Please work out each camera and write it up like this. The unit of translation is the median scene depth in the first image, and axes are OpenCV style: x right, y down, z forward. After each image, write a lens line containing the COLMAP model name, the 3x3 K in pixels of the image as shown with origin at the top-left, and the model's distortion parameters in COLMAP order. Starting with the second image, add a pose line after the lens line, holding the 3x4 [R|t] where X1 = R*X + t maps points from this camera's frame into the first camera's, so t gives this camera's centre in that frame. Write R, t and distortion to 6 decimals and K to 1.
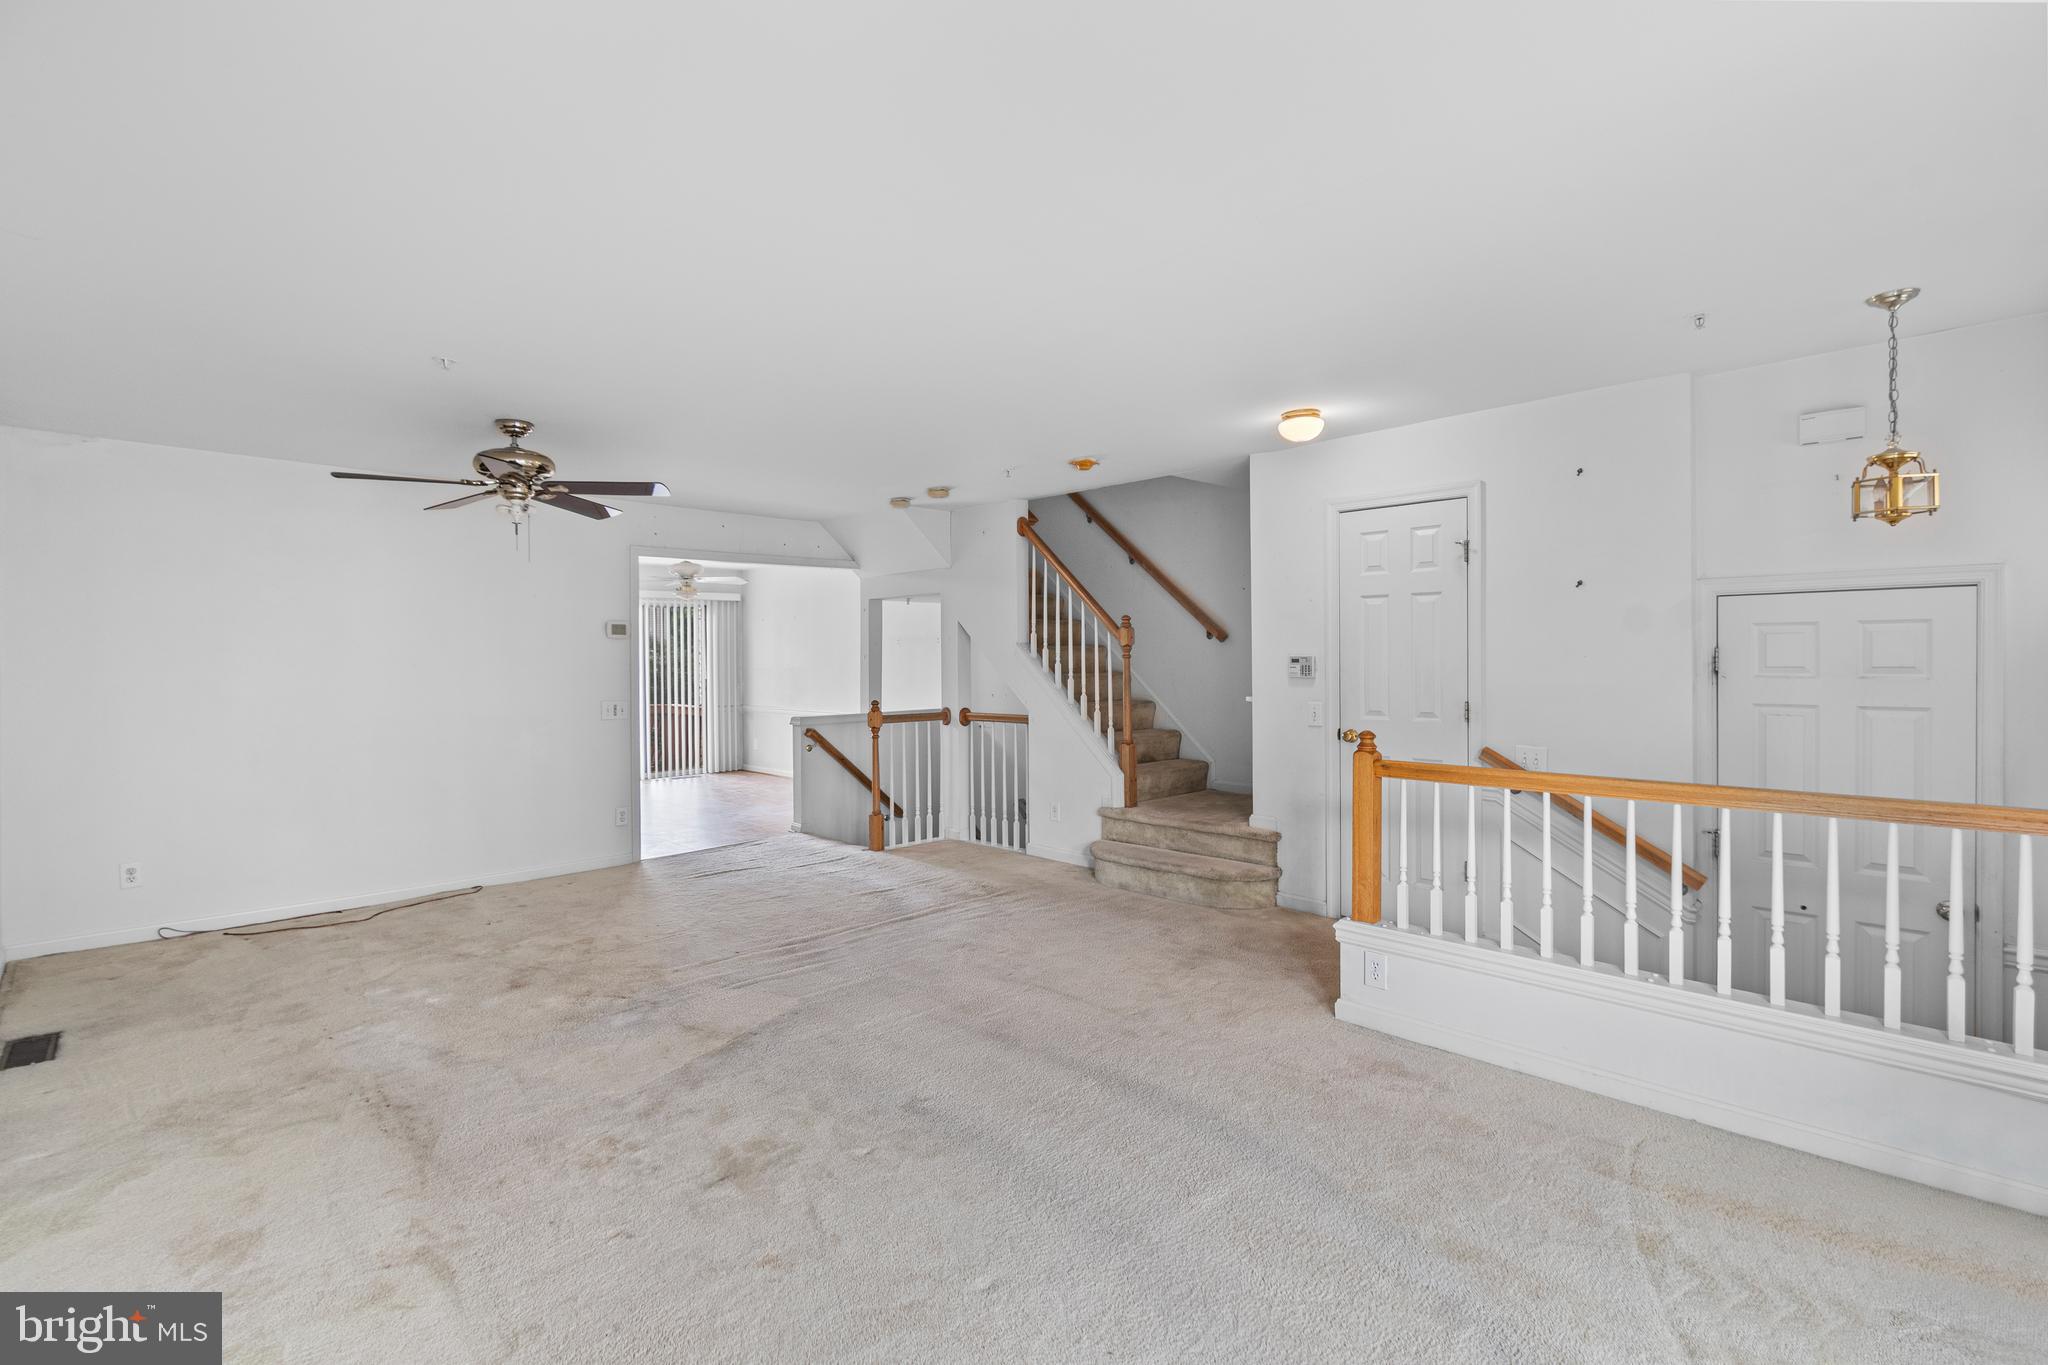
lens RADIAL K [[915.7, 0, 1023.1], [0, 915.7, 661.4], [0, 0, 1]] dist [0.001161, 0.000019]
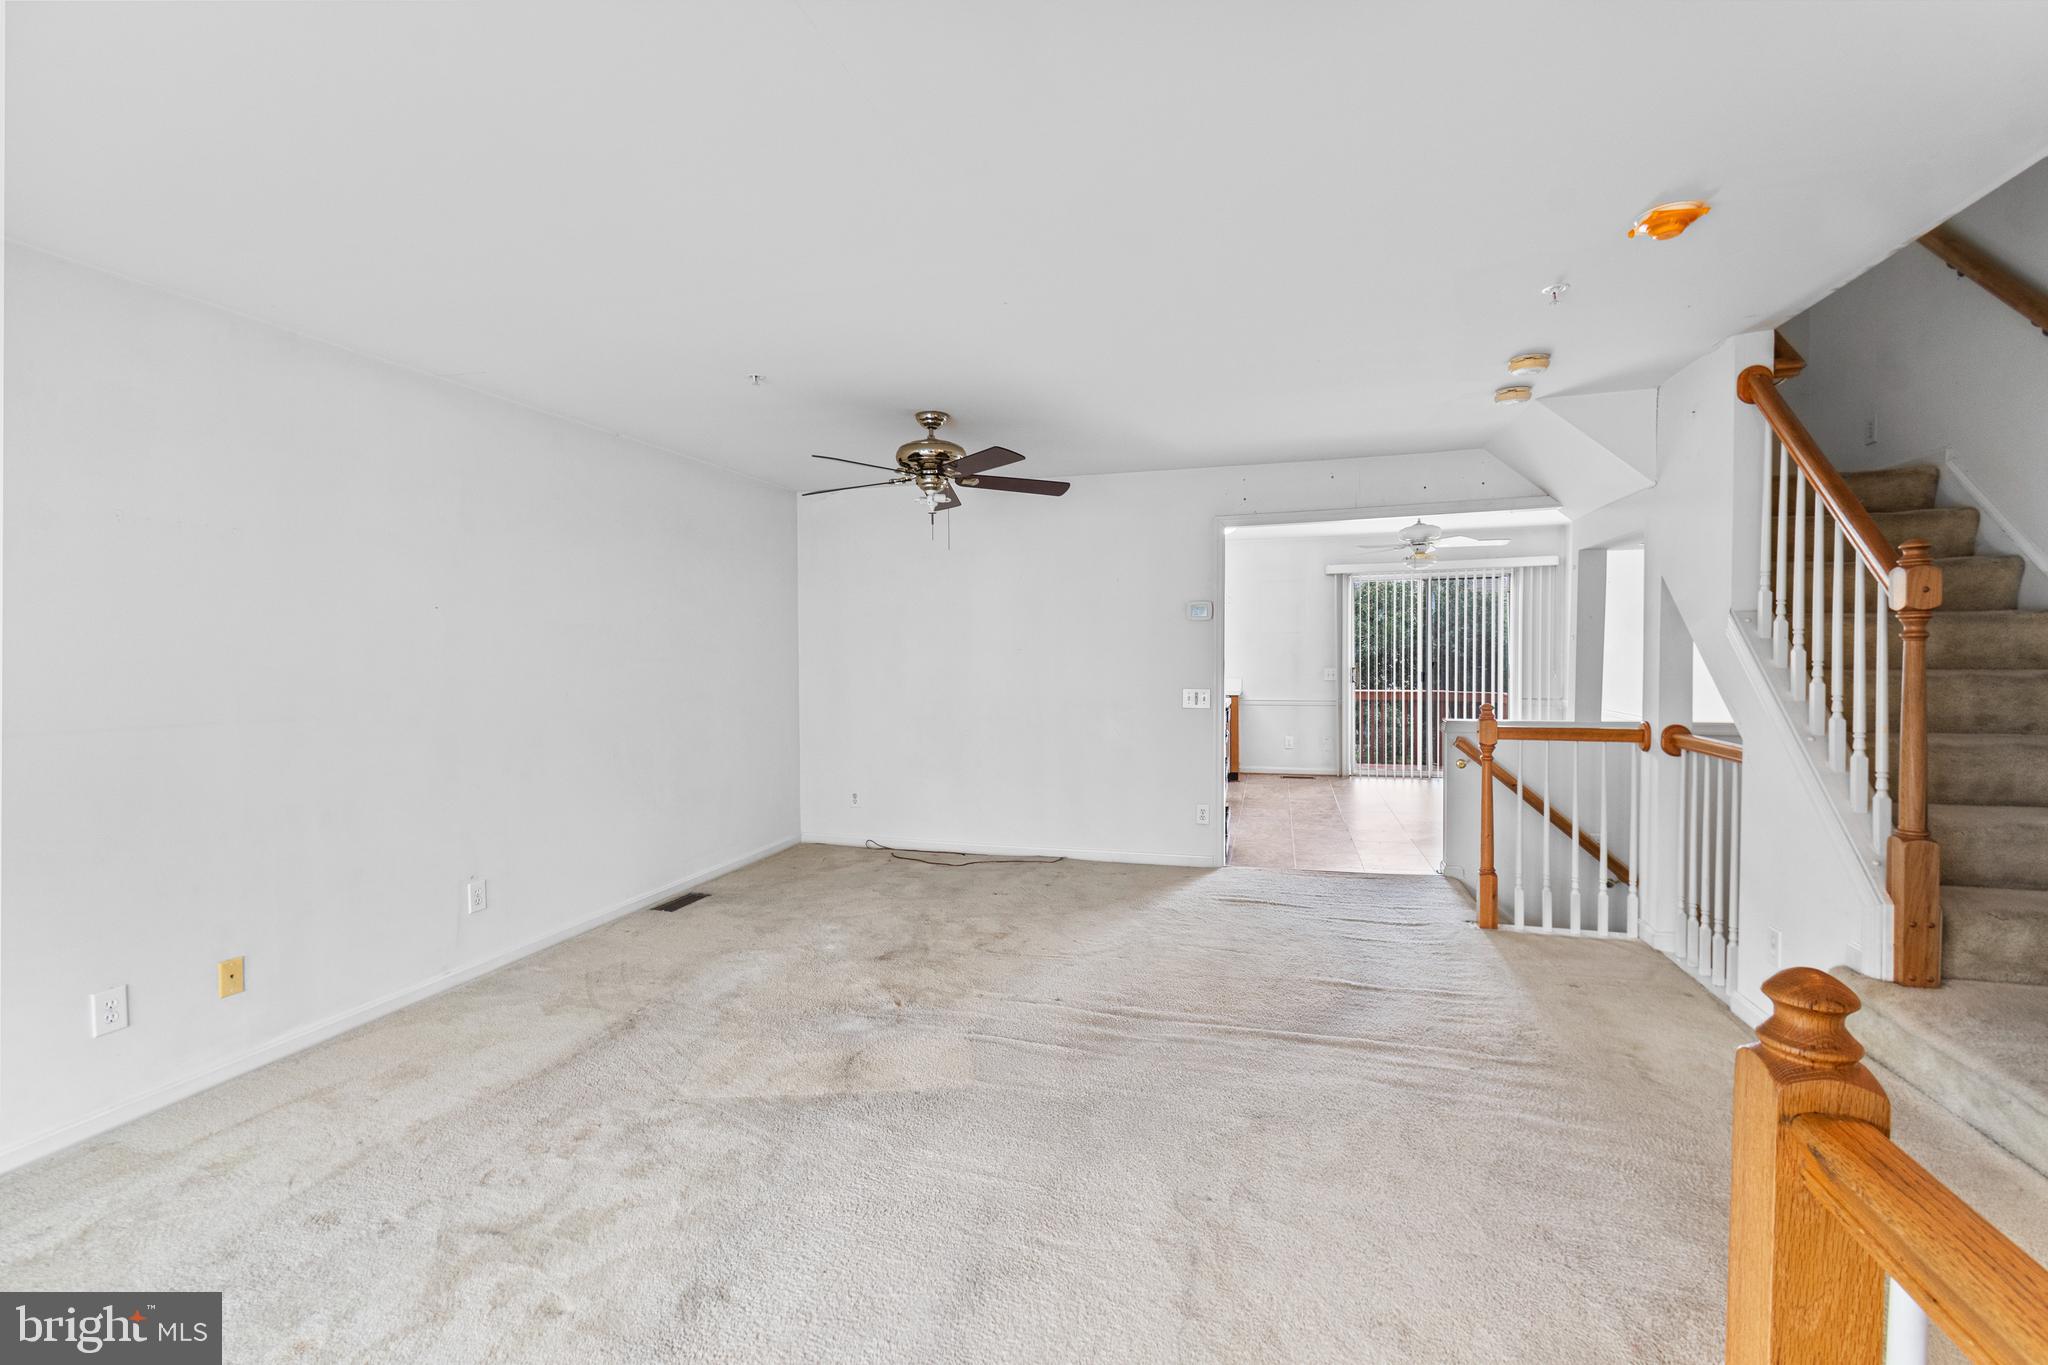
lens RADIAL K [[906.6, 0, 1015.4], [0, 906.6, 675.8], [0, 0, 1]] dist [-0.001285, 0.000296]
pose [[0.483727, 0.029457, -0.874723, 0.361340], [0.003158, 0.999368, 0.035401, -0.003021], [0.875213, -0.019886, 0.483329, 0.554781]]
